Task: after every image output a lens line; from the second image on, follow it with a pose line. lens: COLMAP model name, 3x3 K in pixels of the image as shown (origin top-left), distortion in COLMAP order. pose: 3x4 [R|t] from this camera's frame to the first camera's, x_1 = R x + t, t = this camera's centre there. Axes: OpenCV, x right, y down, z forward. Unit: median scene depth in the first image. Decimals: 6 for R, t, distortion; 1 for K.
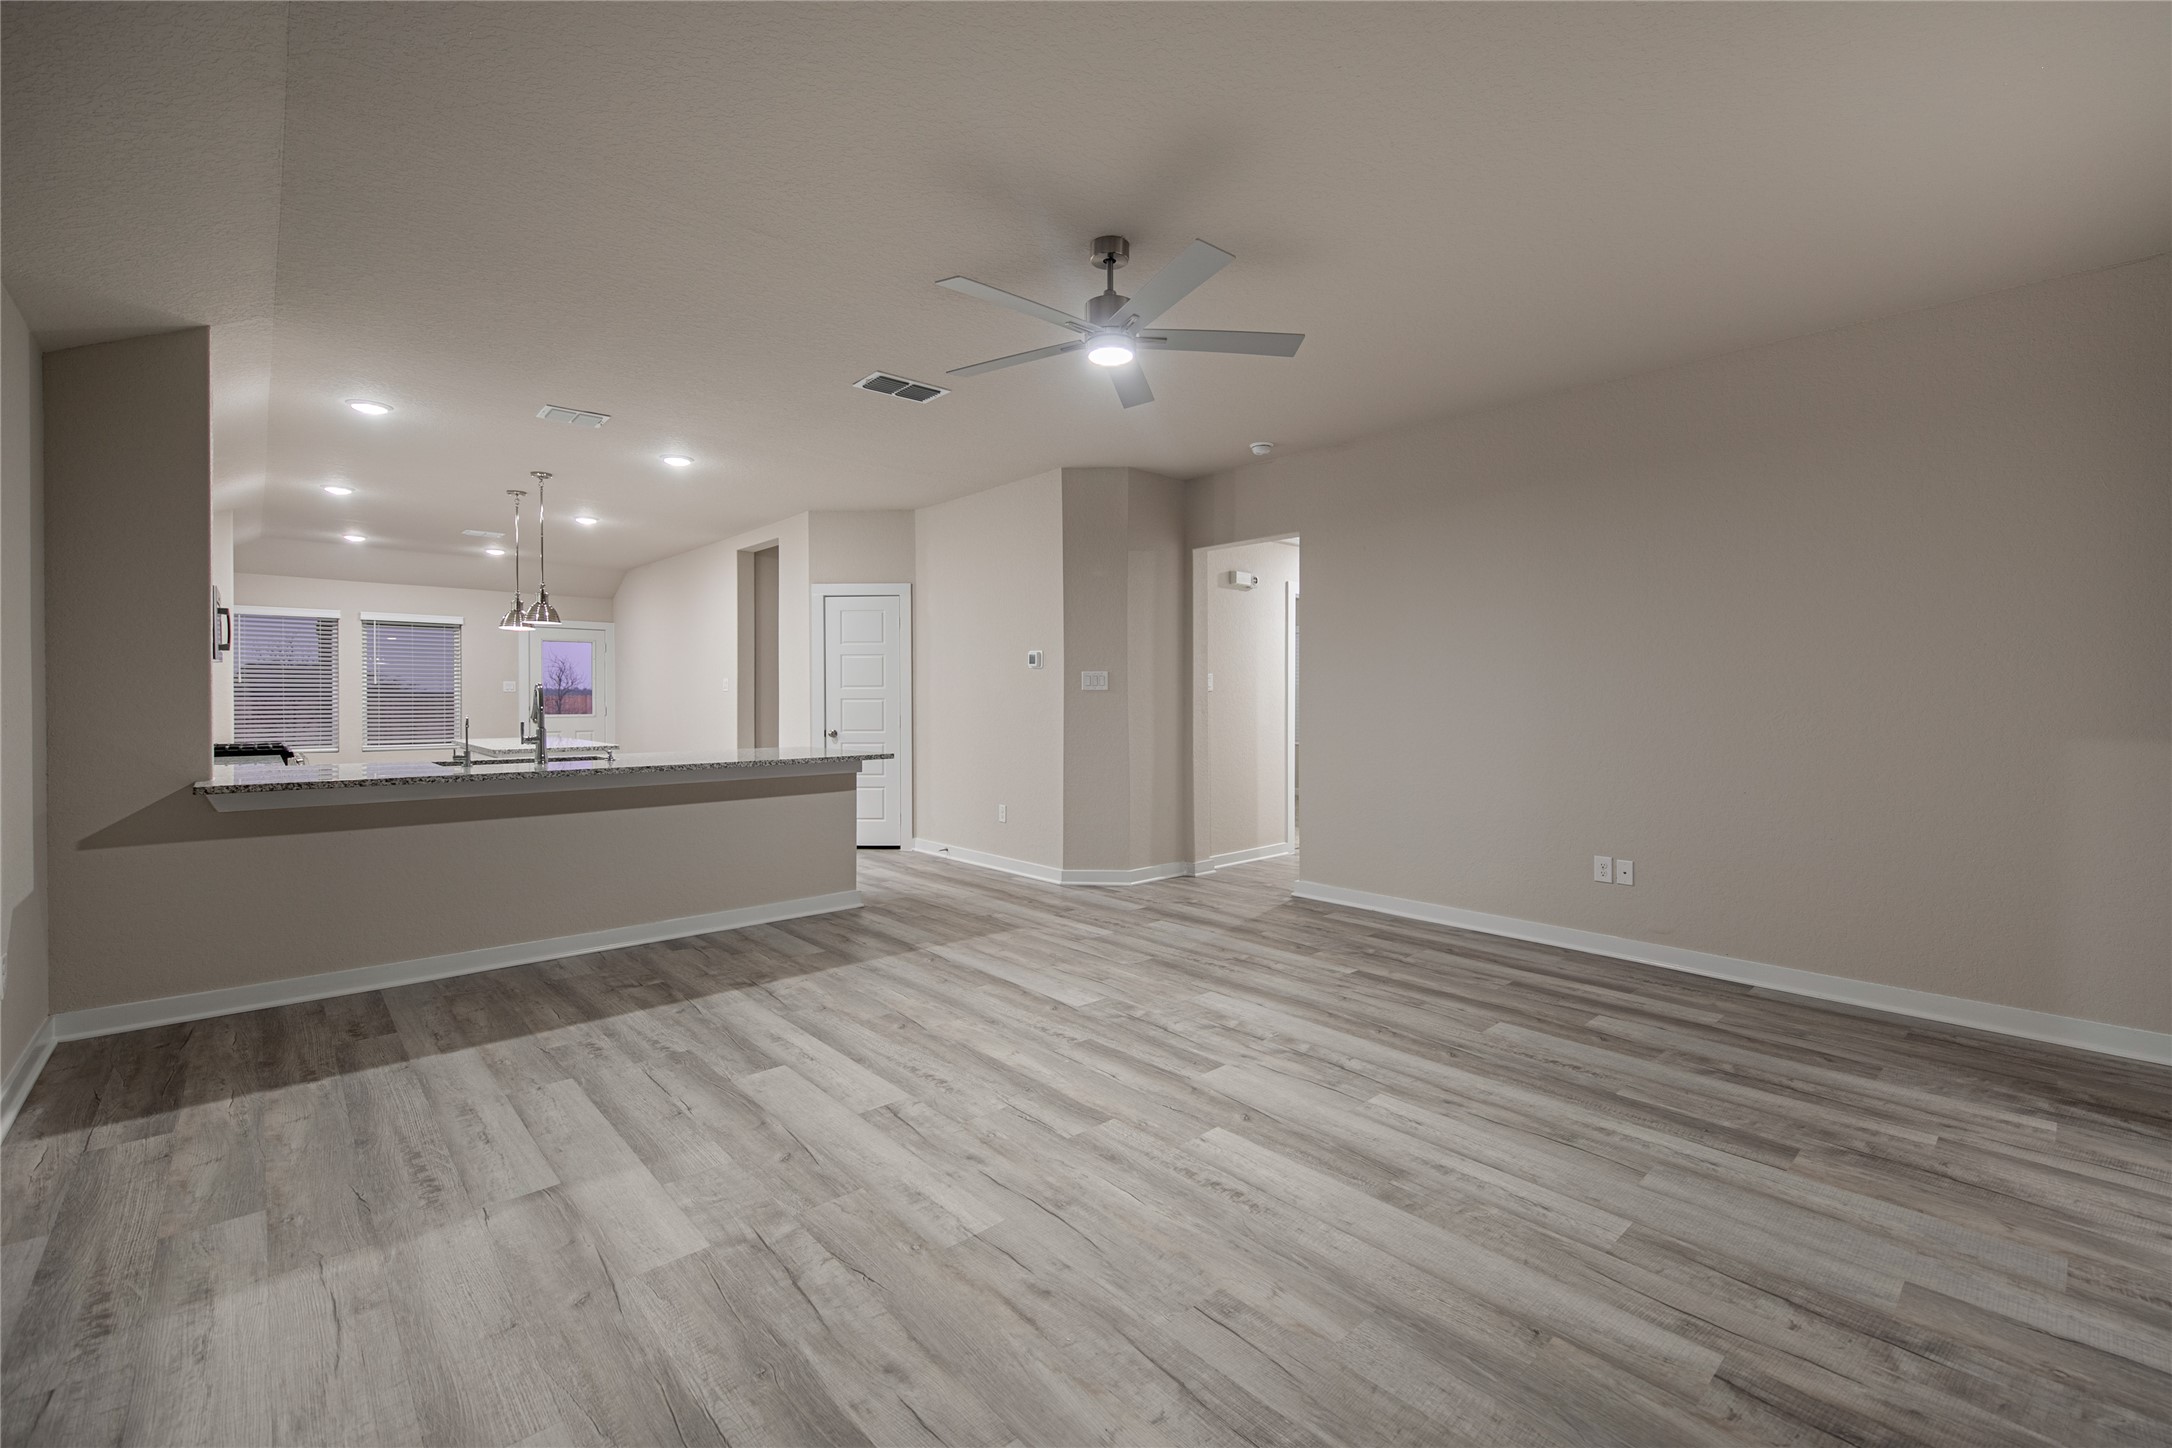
lens RADIAL K [[903.9, 0, 1084.7], [0, 903.9, 717.9], [0, 0, 1]] dist [0.008124, -0.005738]
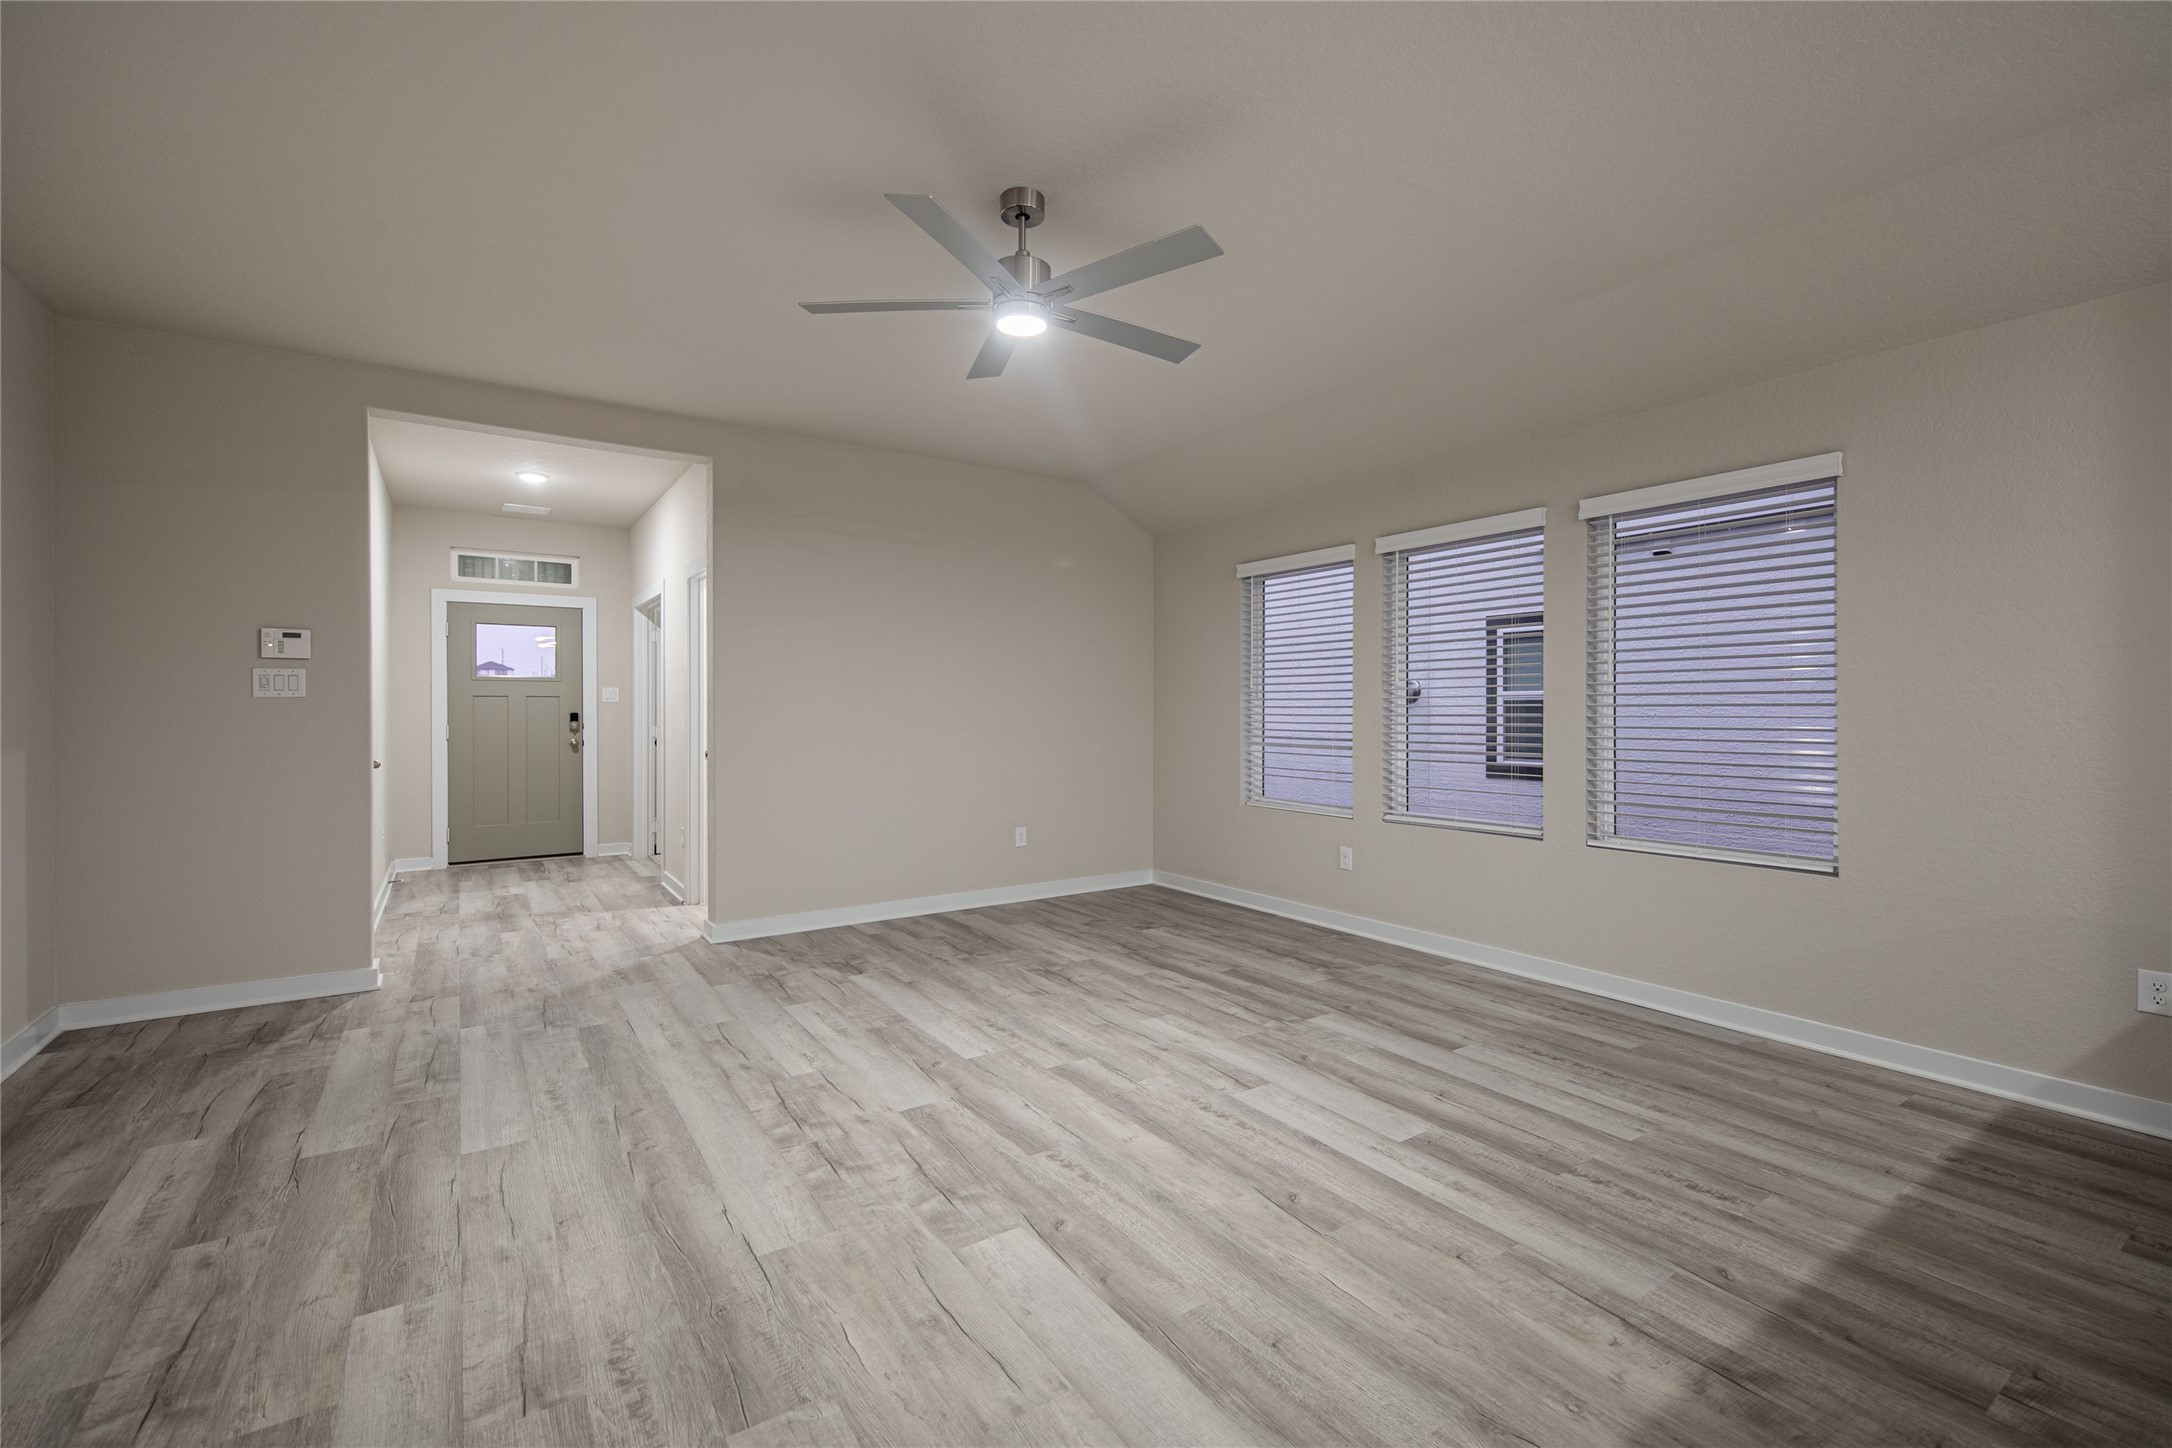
lens RADIAL K [[903.9, 0, 1084.7], [0, 903.9, 717.9], [0, 0, 1]] dist [0.008124, -0.005738]
pose [[-0.989587, -0.001770, 0.143927, -0.167541], [0.002838, 0.999490, 0.031806, -0.043884], [-0.143910, 0.031884, -0.989077, 1.944414]]
